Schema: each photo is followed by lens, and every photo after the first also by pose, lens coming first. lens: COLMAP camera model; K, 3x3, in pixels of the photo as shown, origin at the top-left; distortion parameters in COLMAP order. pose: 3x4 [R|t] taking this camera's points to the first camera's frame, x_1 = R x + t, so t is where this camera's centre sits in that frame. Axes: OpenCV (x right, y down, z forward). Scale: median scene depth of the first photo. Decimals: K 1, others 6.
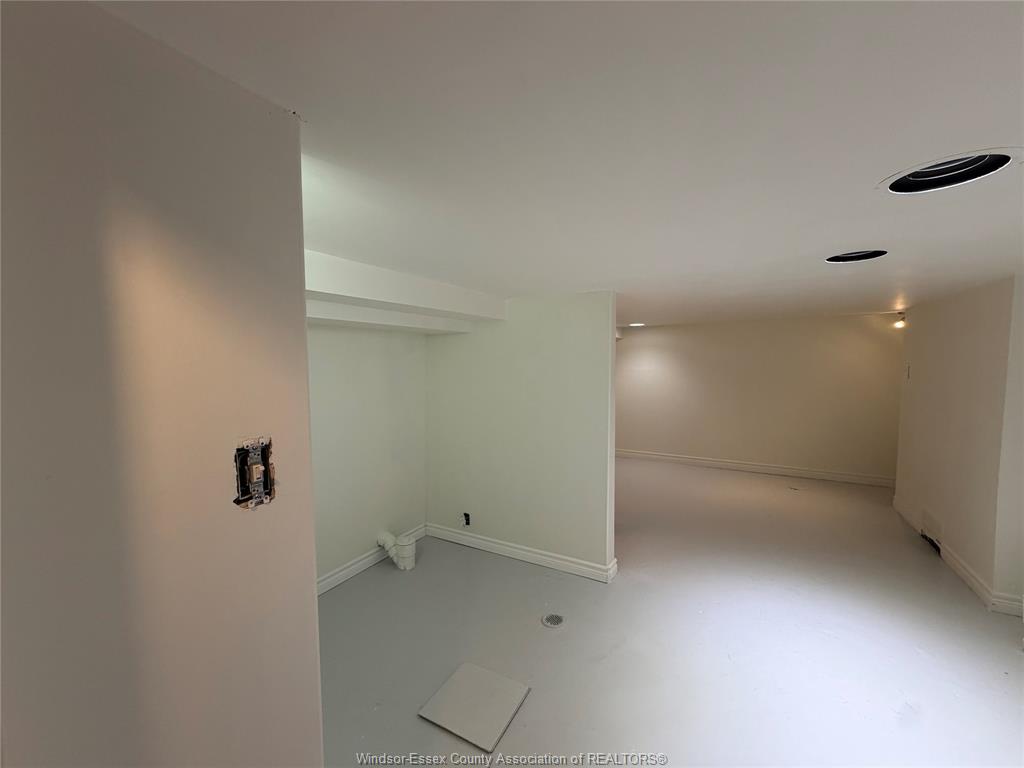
lens RADIAL K [[408.6, 0, 511.1], [0, 408.6, 384.0], [0, 0, 1]] dist [0.000157, -0.000139]
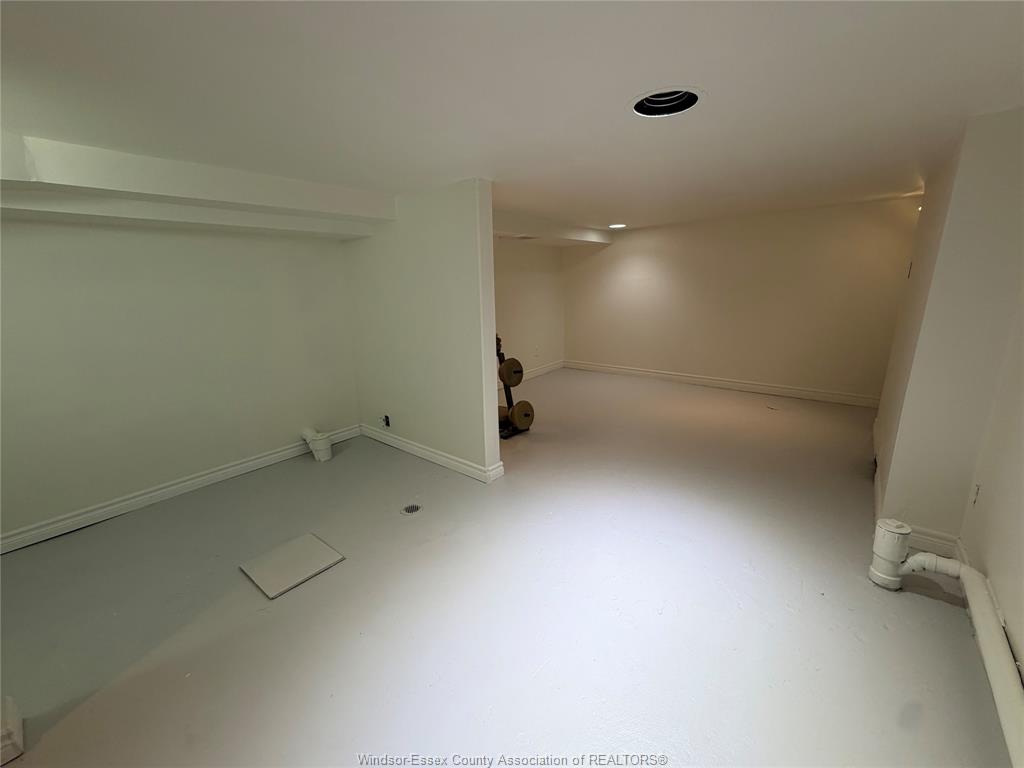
lens RADIAL K [[408.6, 0, 511.1], [0, 408.6, 384.0], [0, 0, 1]] dist [0.000157, -0.000139]
pose [[0.984755, 0.025351, -0.172088, 0.425303], [0.007959, 0.981720, 0.190163, 0.040320], [0.173763, -0.188633, 0.966553, 0.052136]]
